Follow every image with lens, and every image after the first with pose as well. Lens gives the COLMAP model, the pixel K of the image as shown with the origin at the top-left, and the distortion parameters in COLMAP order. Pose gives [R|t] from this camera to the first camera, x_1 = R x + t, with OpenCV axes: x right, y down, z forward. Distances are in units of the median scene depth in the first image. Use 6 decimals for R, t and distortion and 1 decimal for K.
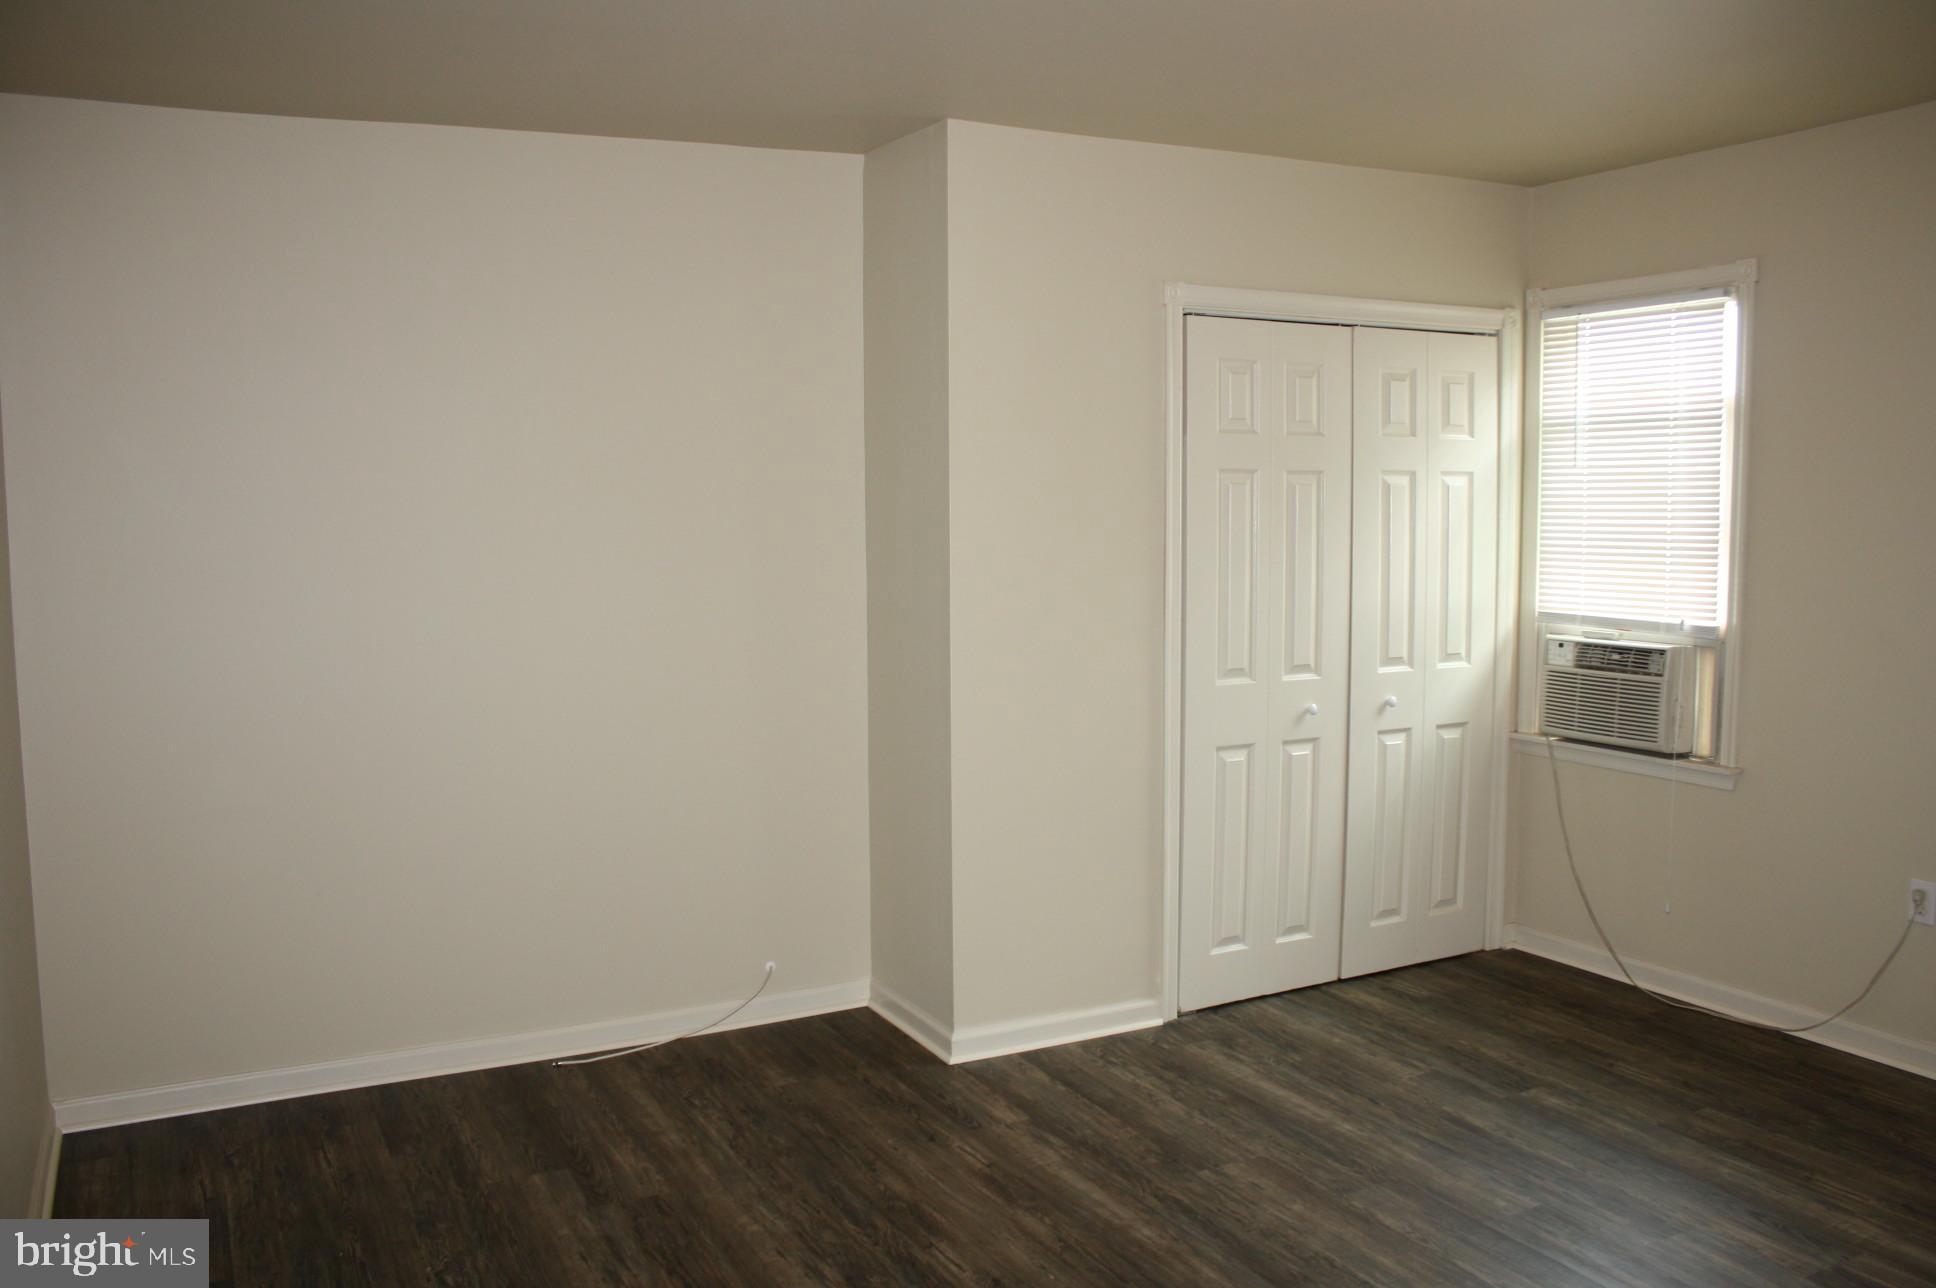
lens RADIAL K [[1664.6, 0, 968.1], [0, 1664.6, 640.5], [0, 0, 1]] dist [-0.163031, 0.095559]
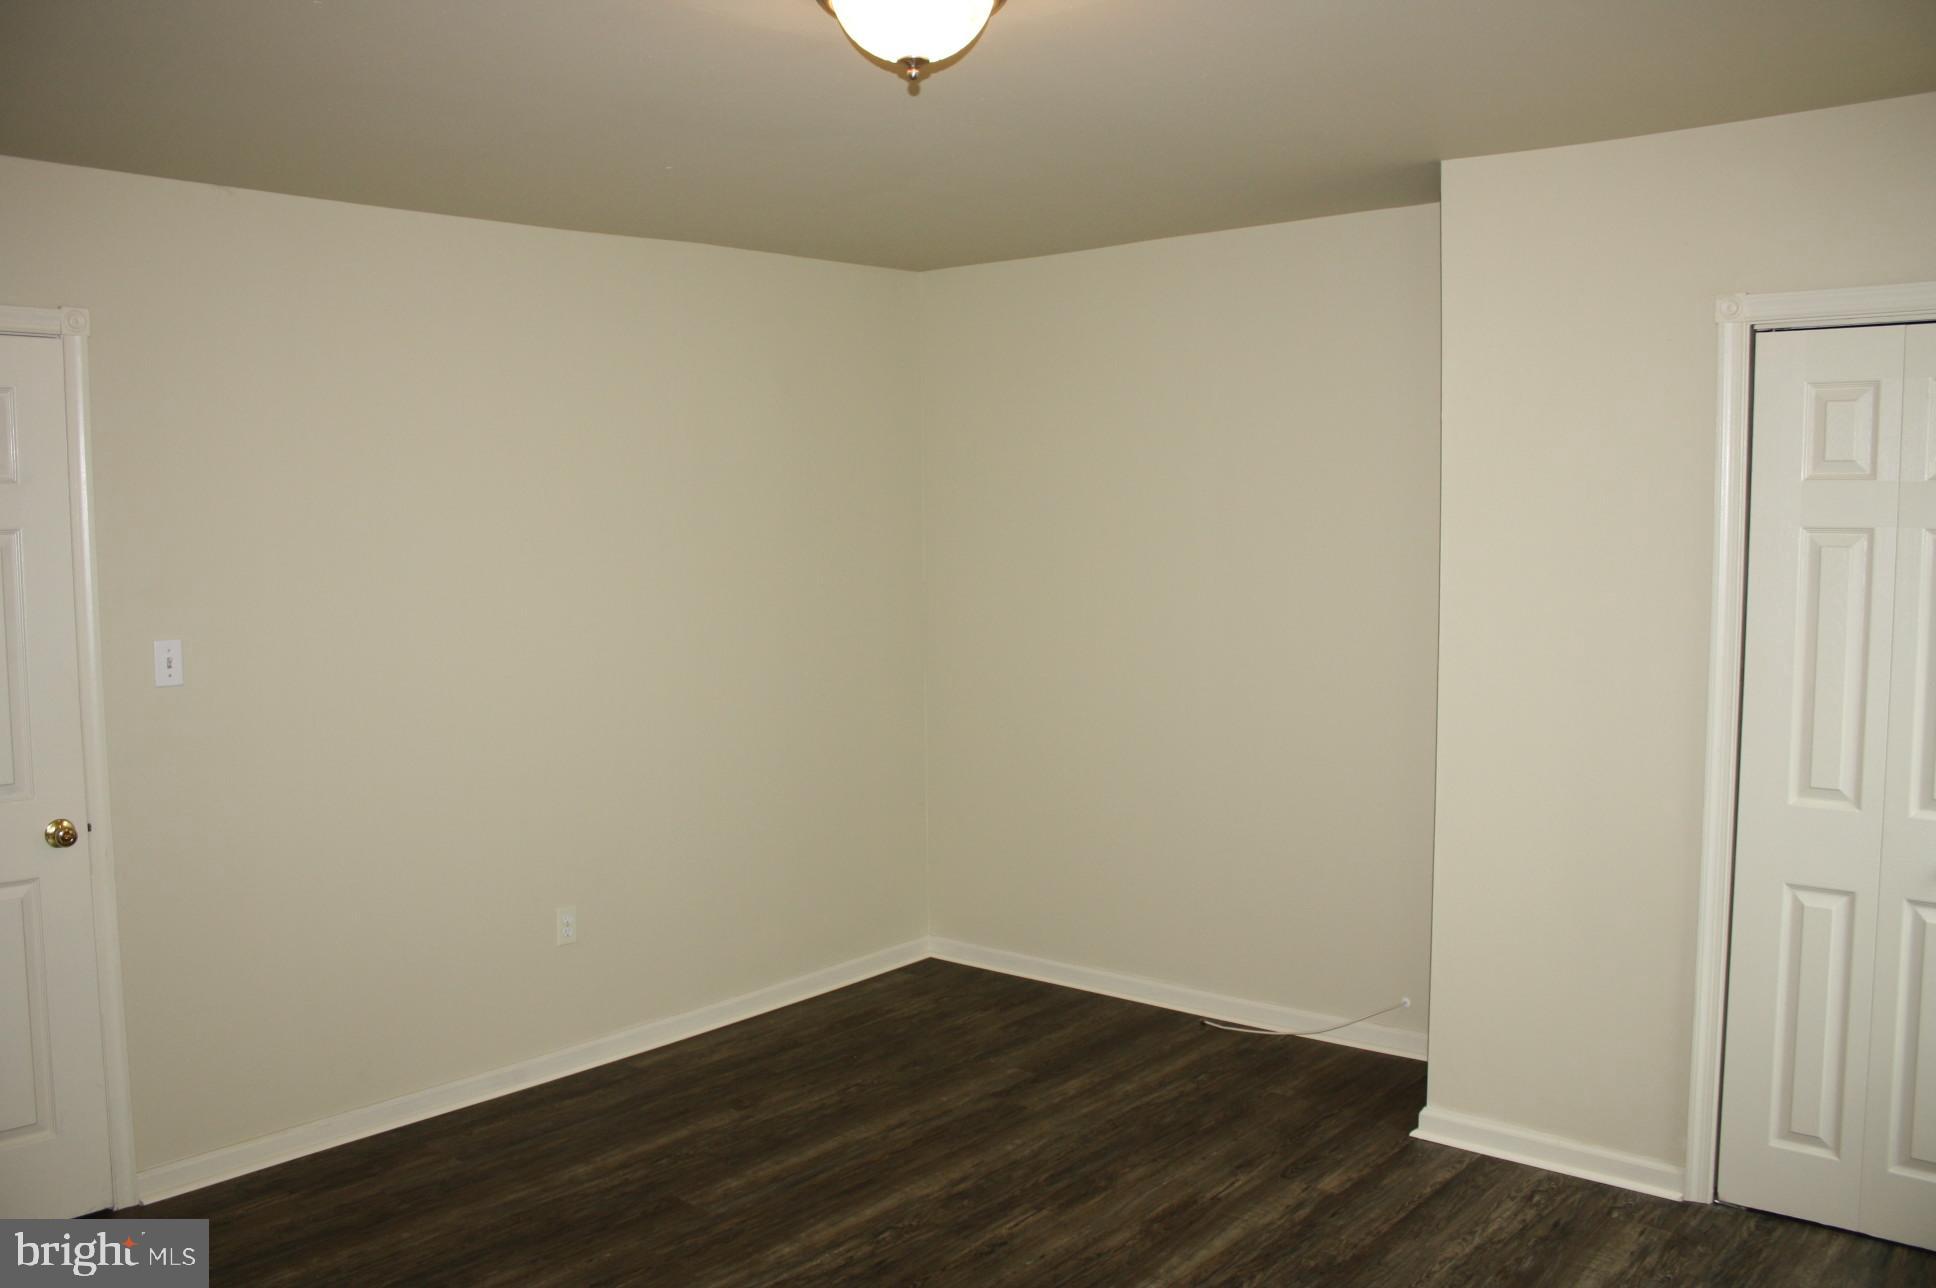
lens RADIAL K [[1664.6, 0, 960.9], [0, 1664.6, 641.5], [0, 0, 1]] dist [-0.163031, 0.095559]
pose [[0.378428, 0.087991, -0.921439, 0.803047], [-0.090495, 0.994220, 0.057775, -0.066702], [0.921196, 0.061522, 0.384204, 0.408271]]
